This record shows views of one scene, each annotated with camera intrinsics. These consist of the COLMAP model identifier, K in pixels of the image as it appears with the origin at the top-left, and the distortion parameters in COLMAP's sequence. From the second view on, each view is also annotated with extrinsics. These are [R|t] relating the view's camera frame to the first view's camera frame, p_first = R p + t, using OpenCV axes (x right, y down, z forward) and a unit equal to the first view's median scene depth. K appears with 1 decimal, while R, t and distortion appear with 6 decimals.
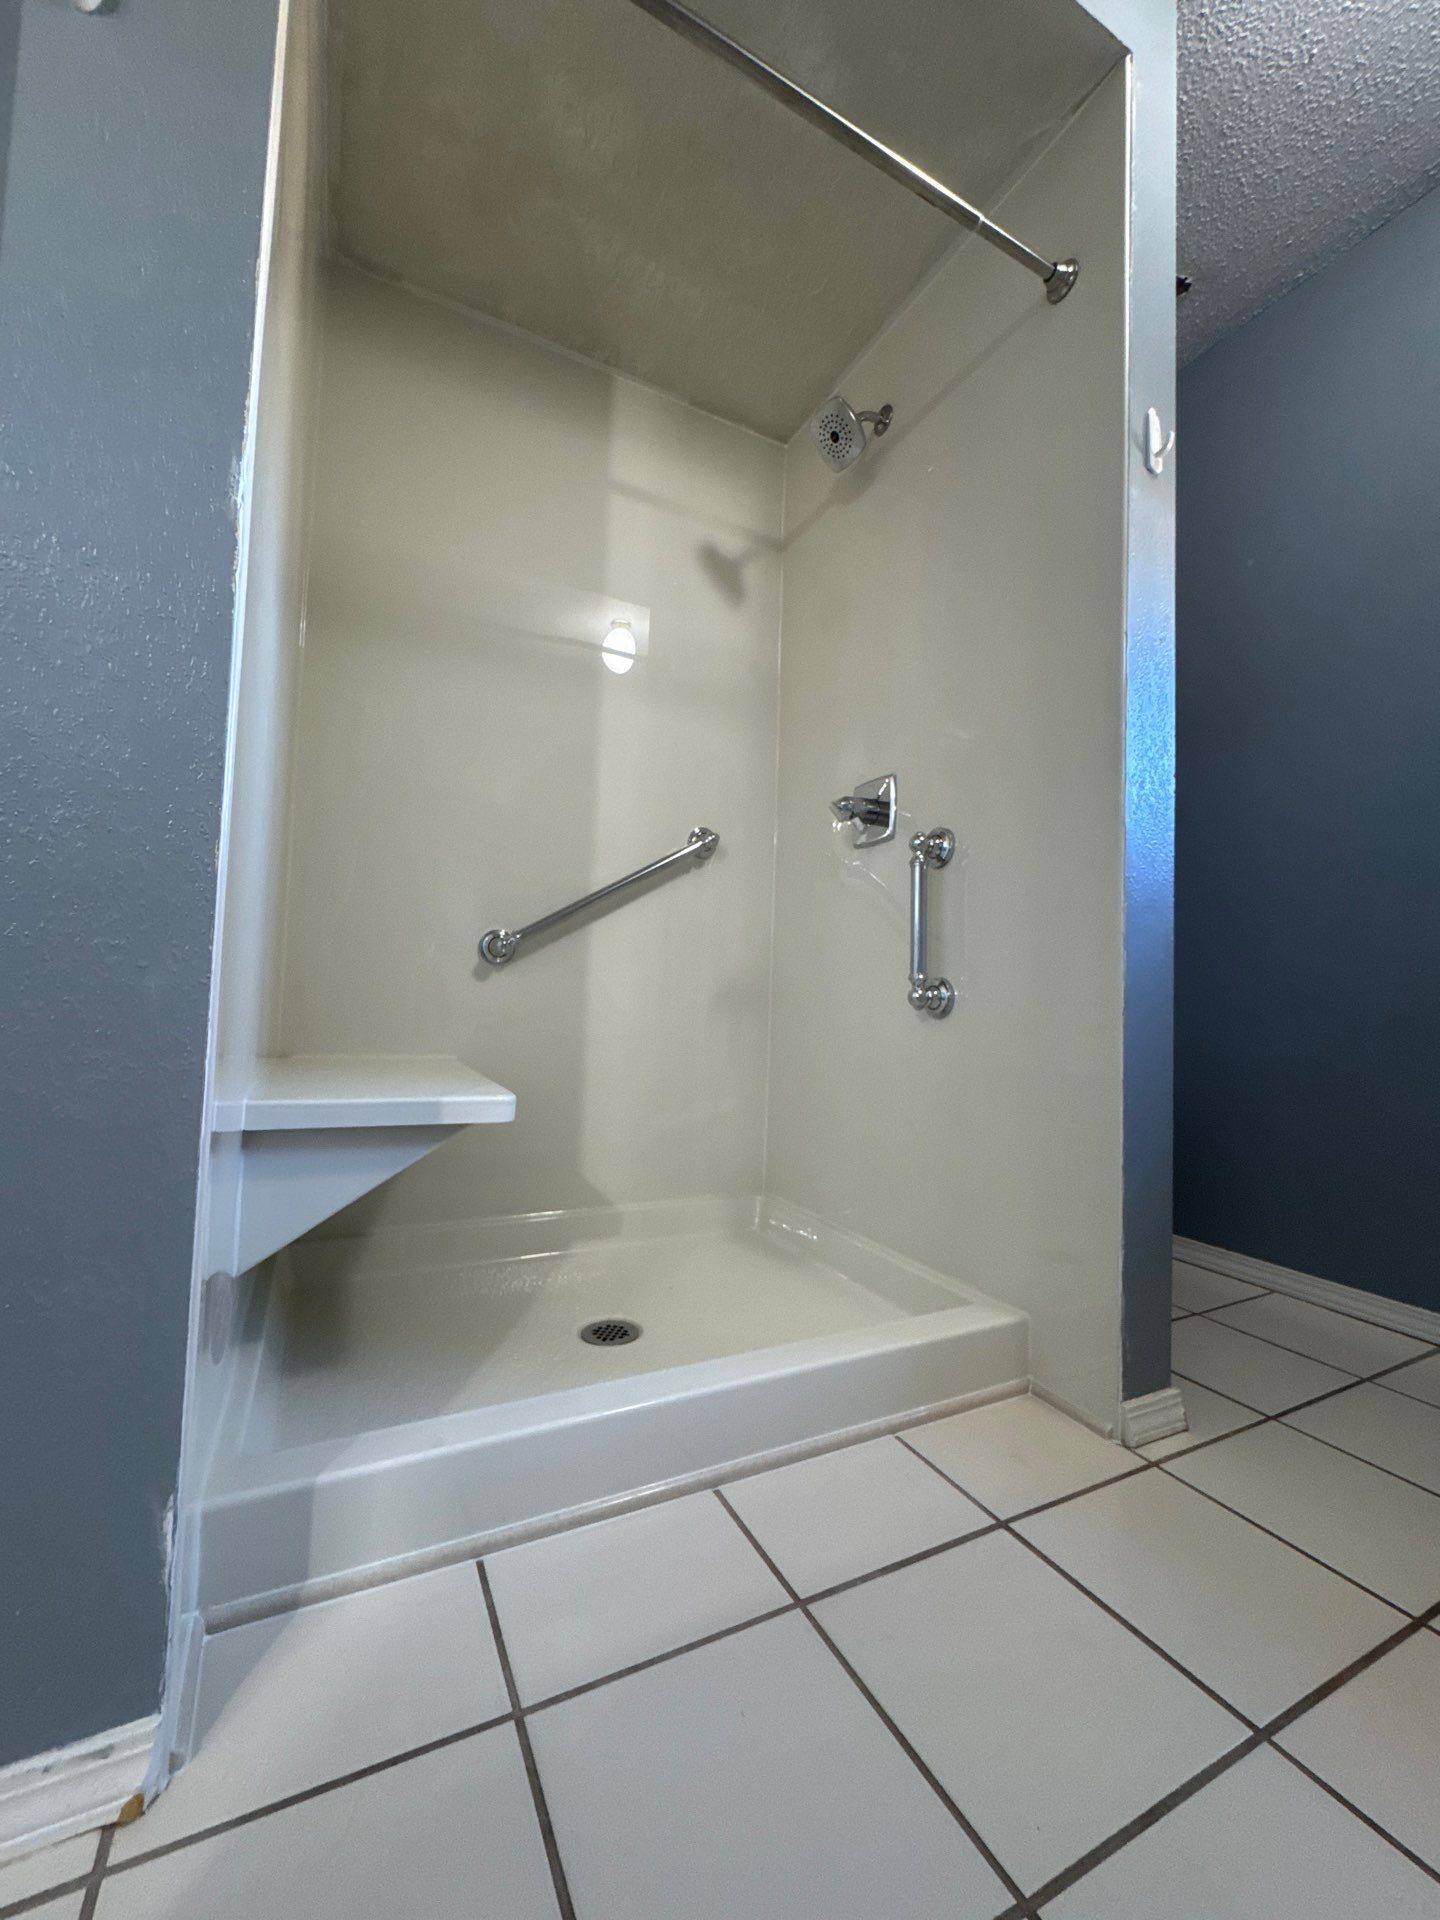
lens RADIAL K [[765.3, 0, 720.7], [0, 765.3, 957.5], [0, 0, 1]] dist [-0.001702, 0.000250]
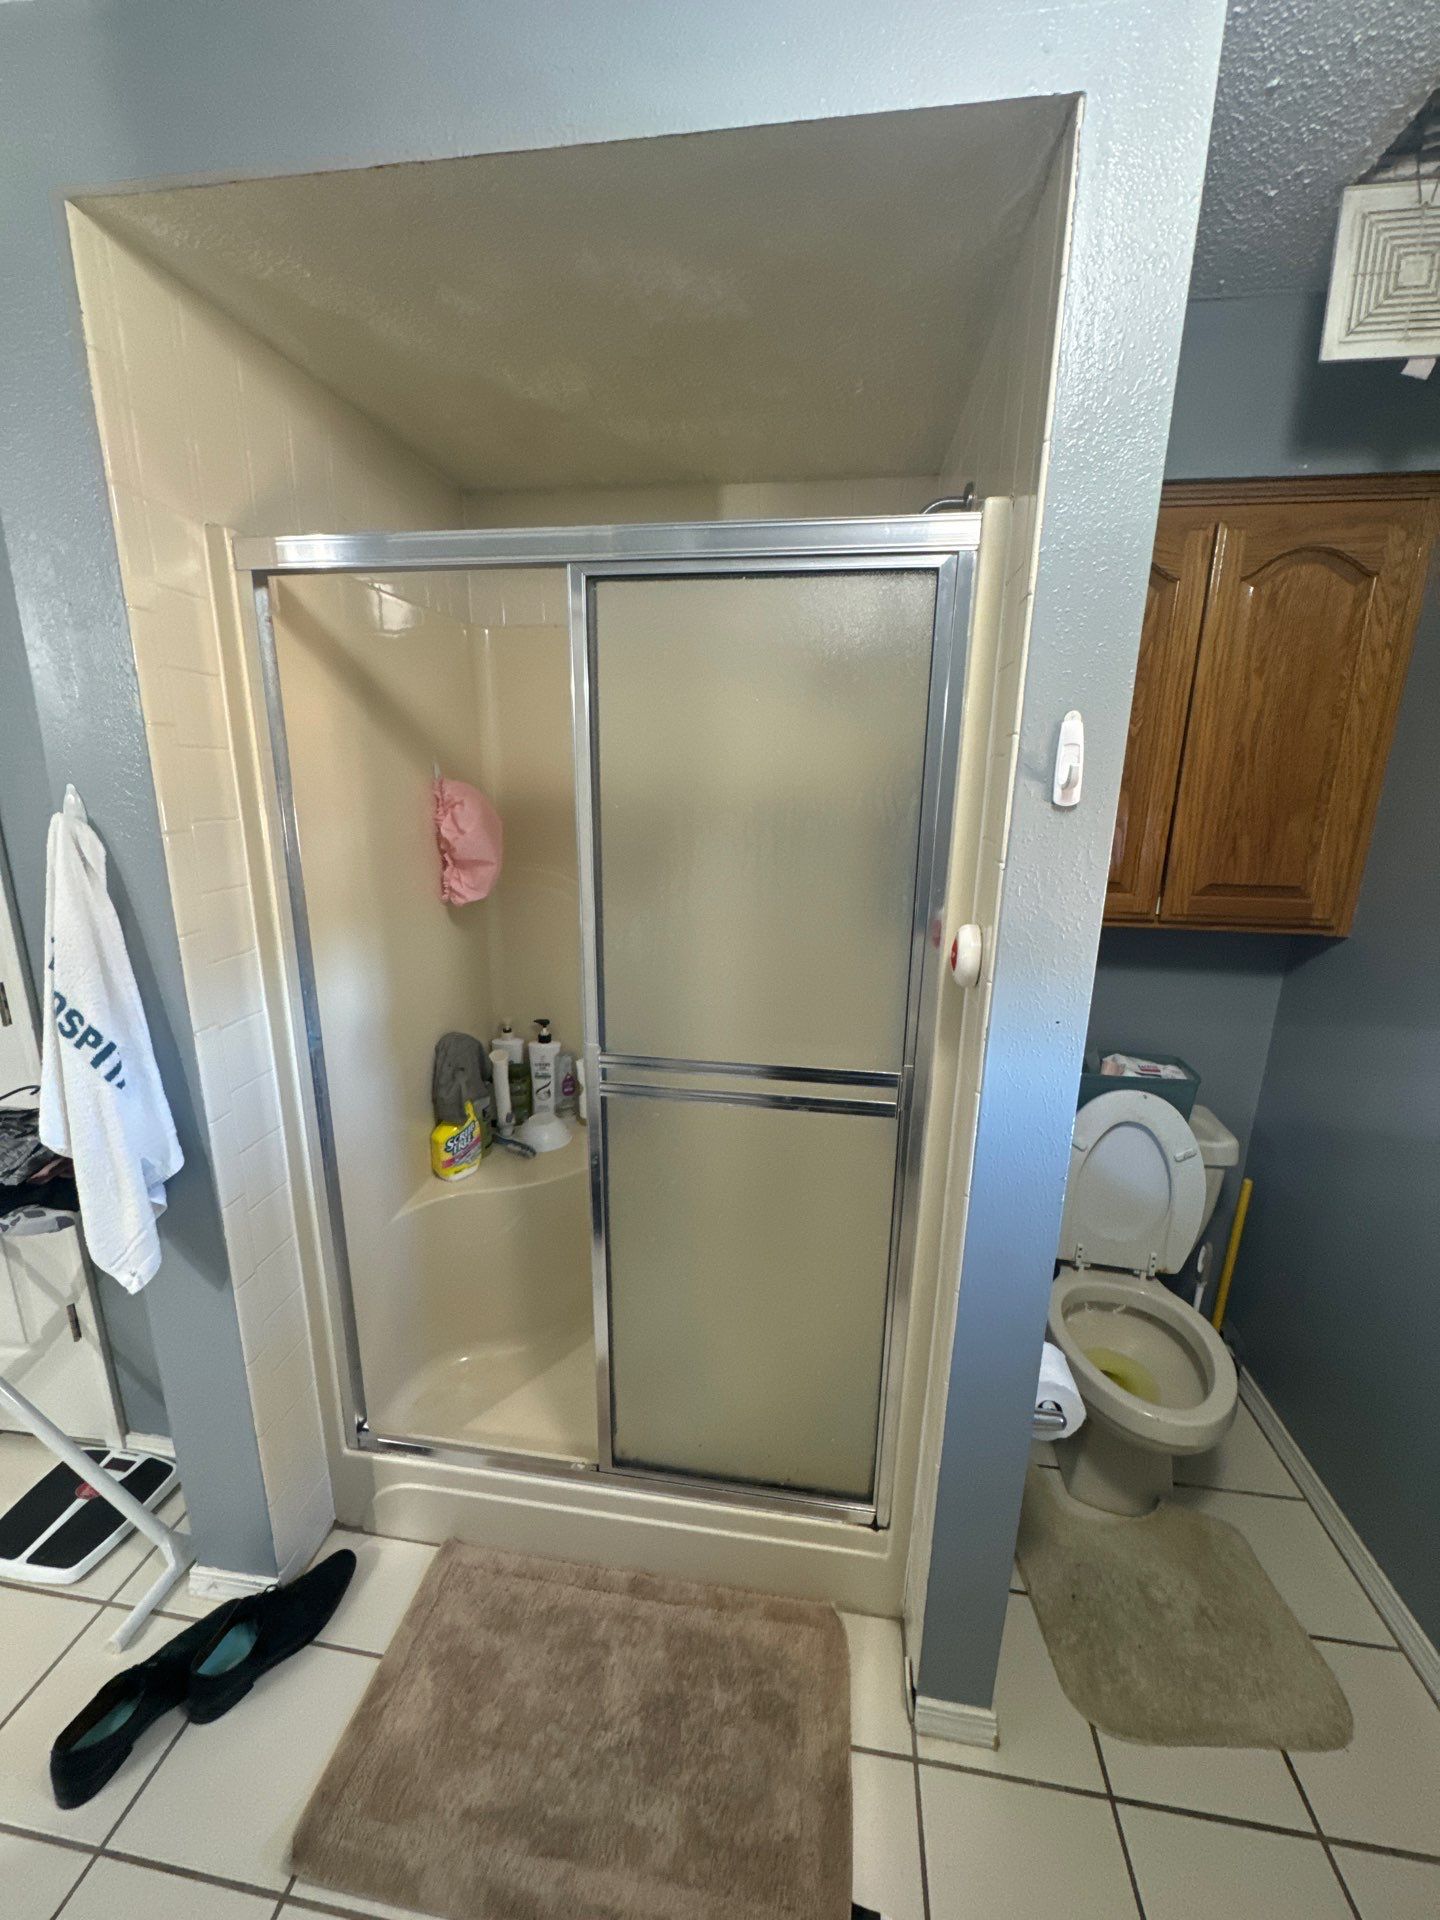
lens RADIAL K [[765.3, 0, 718.4], [0, 765.3, 964.6], [0, 0, 1]] dist [-0.001702, 0.000250]
pose [[0.812371, 0.121042, -0.570440, 0.651769], [0.041492, 0.963743, 0.263586, -0.616904], [0.581663, -0.237798, 0.777895, 0.177035]]
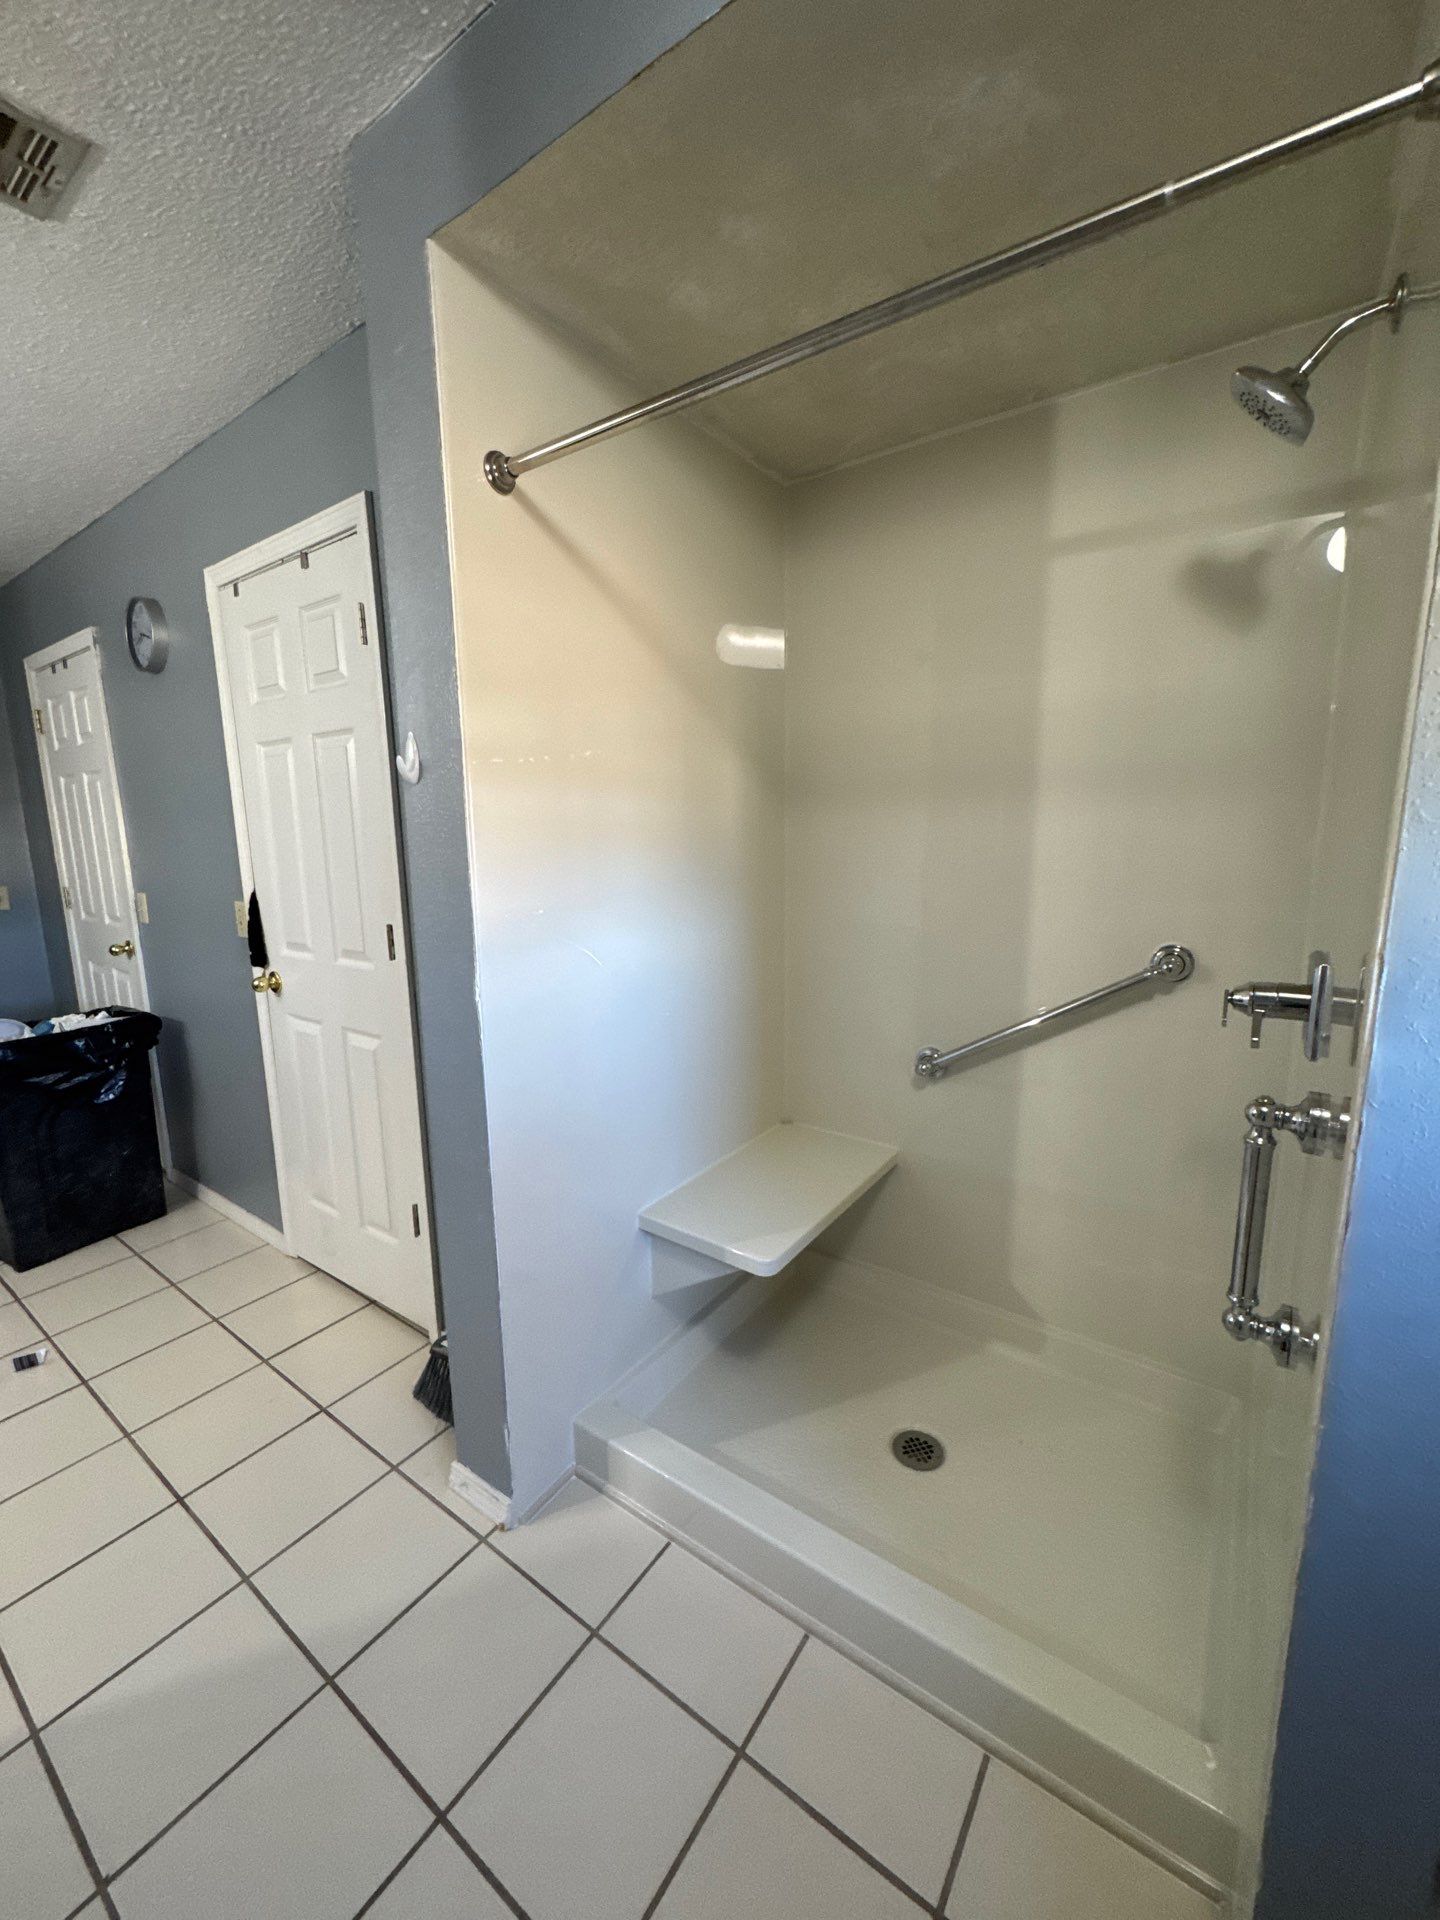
lens RADIAL K [[765.3, 0, 719.6], [0, 765.3, 959.2], [0, 0, 1]] dist [-0.001702, 0.000250]
pose [[0.459032, 0.110664, -0.881500, 0.671707], [0.075196, 0.983812, 0.162666, -0.464510], [0.885232, -0.140954, 0.443280, 0.326543]]
